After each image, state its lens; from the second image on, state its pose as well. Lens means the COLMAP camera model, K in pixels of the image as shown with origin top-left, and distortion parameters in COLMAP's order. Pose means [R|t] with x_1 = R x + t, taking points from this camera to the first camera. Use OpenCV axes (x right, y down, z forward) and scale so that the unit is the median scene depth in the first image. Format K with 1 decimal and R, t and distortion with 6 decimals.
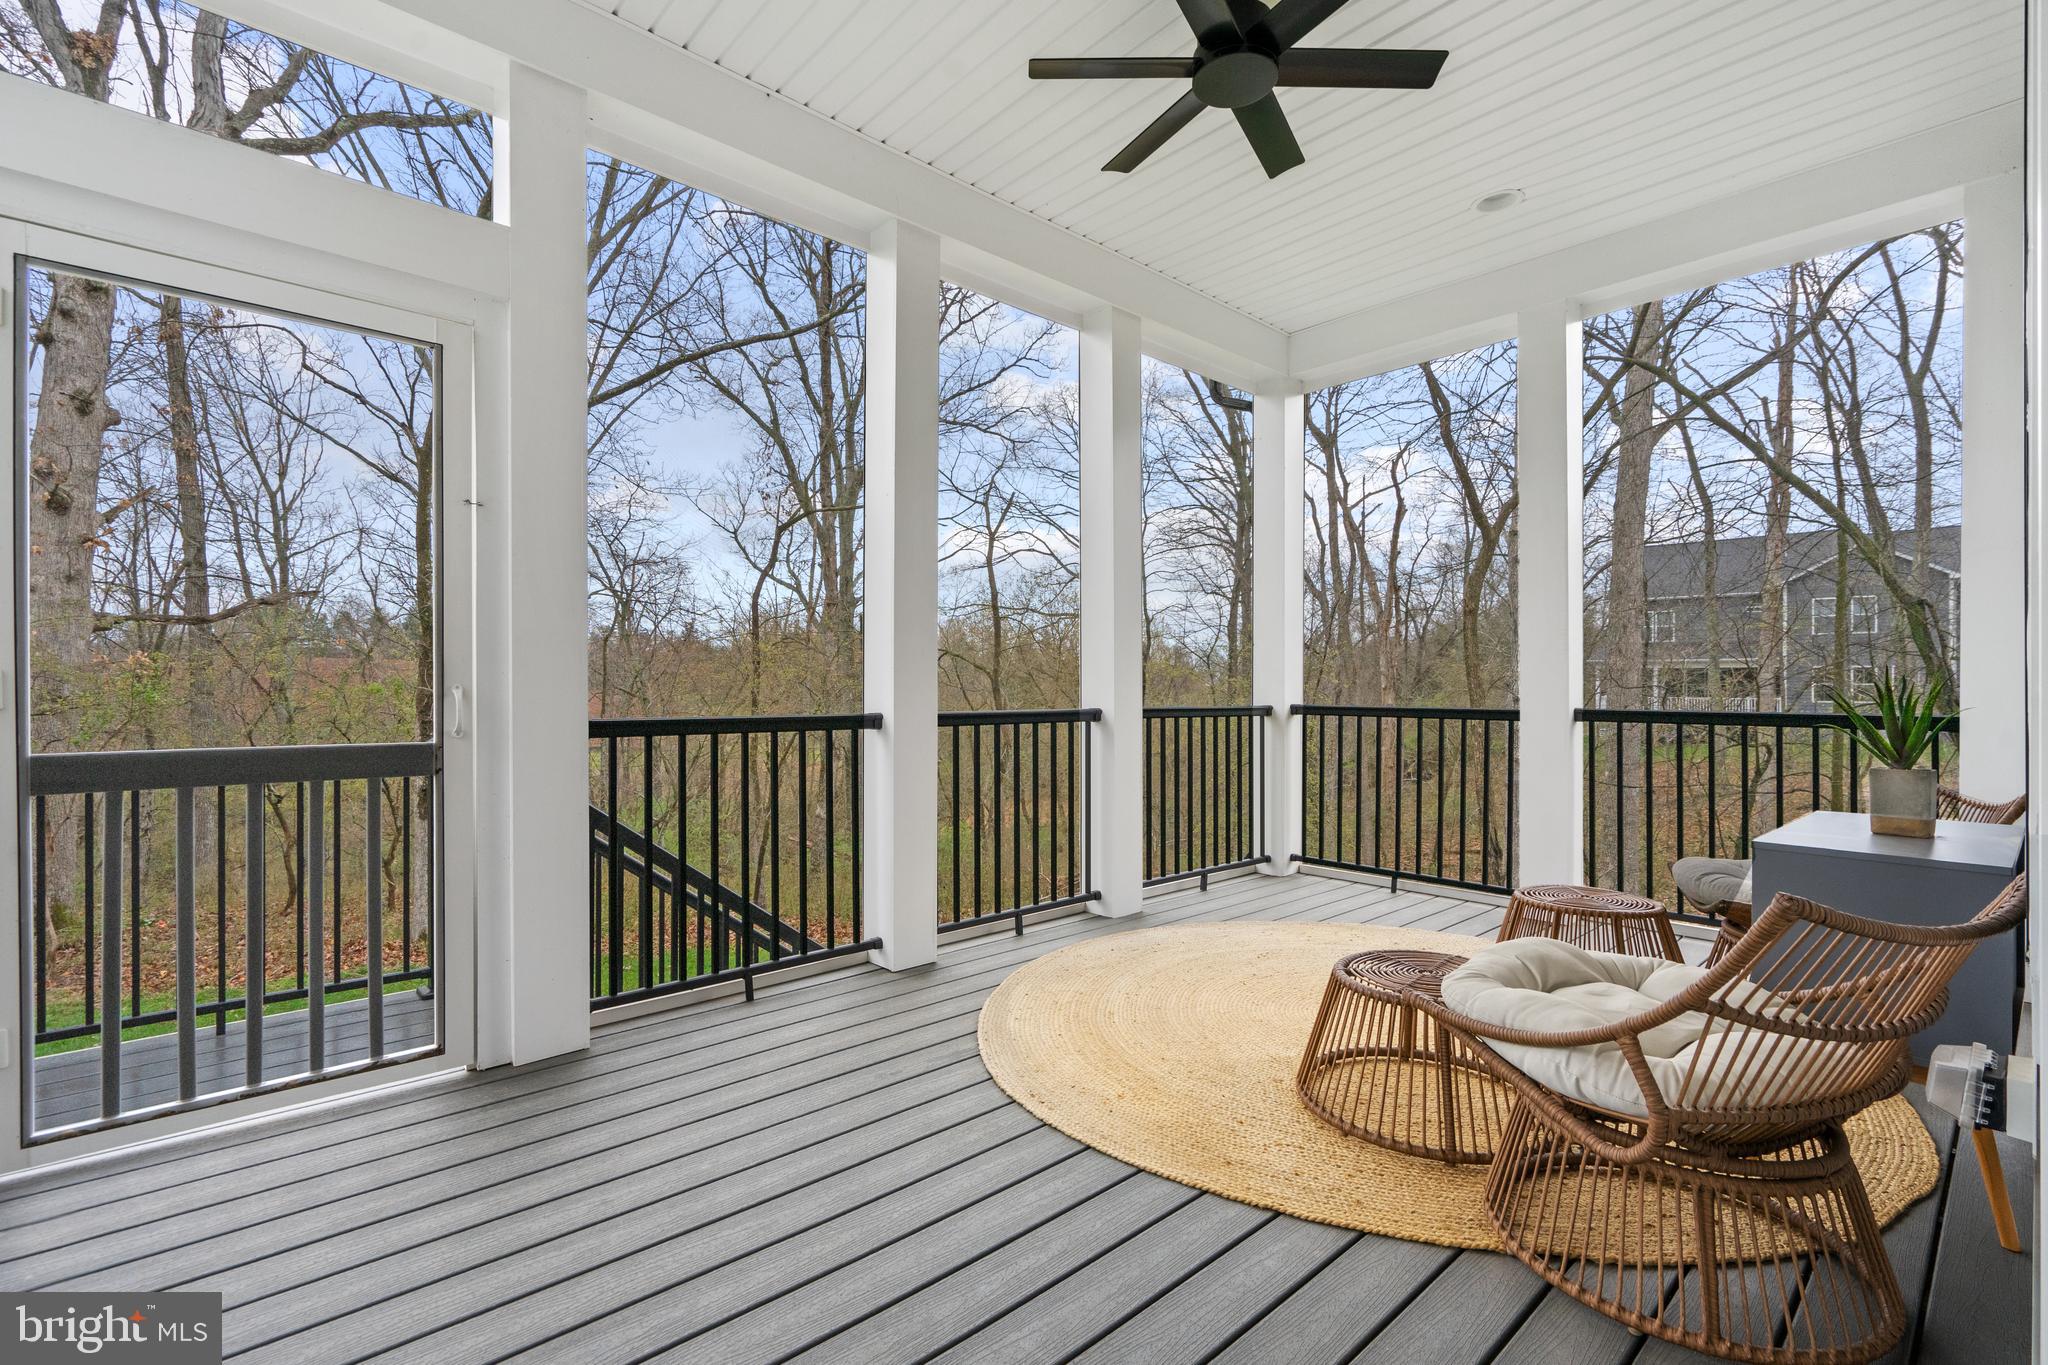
lens RADIAL K [[923.6, 0, 1013.5], [0, 923.6, 693.1], [0, 0, 1]] dist [0.000224, -0.000066]
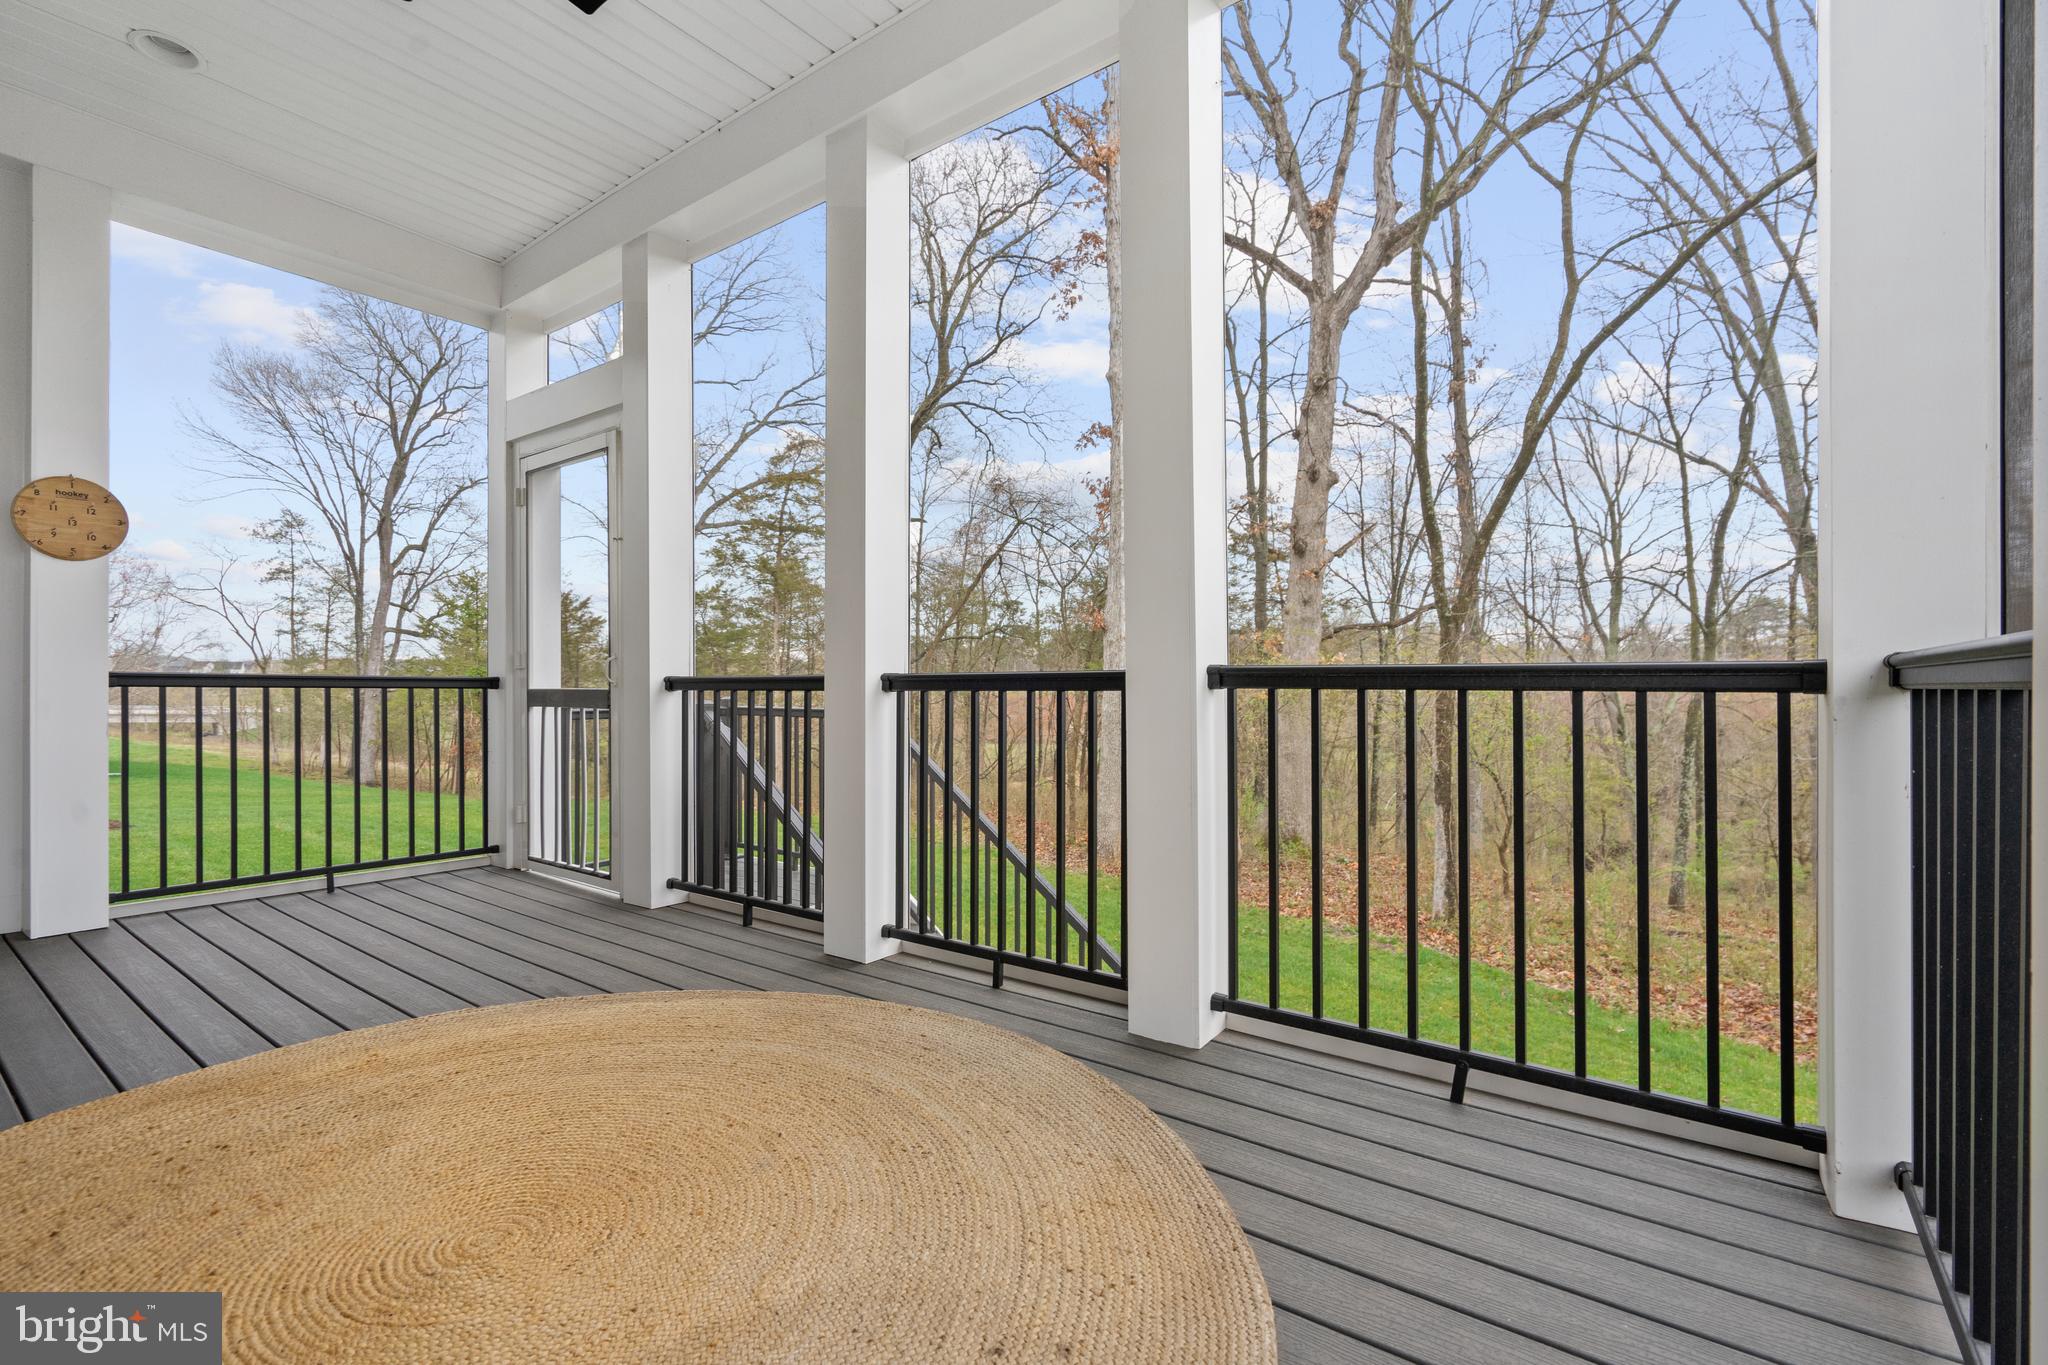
lens RADIAL K [[923.6, 0, 1013.5], [0, 923.6, 693.1], [0, 0, 1]] dist [0.000224, -0.000066]
pose [[0.189195, 0.002684, -0.981936, 0.712919], [-0.006718, 0.999976, 0.001439, 0.035245], [0.981917, 0.006325, 0.189208, 0.888896]]
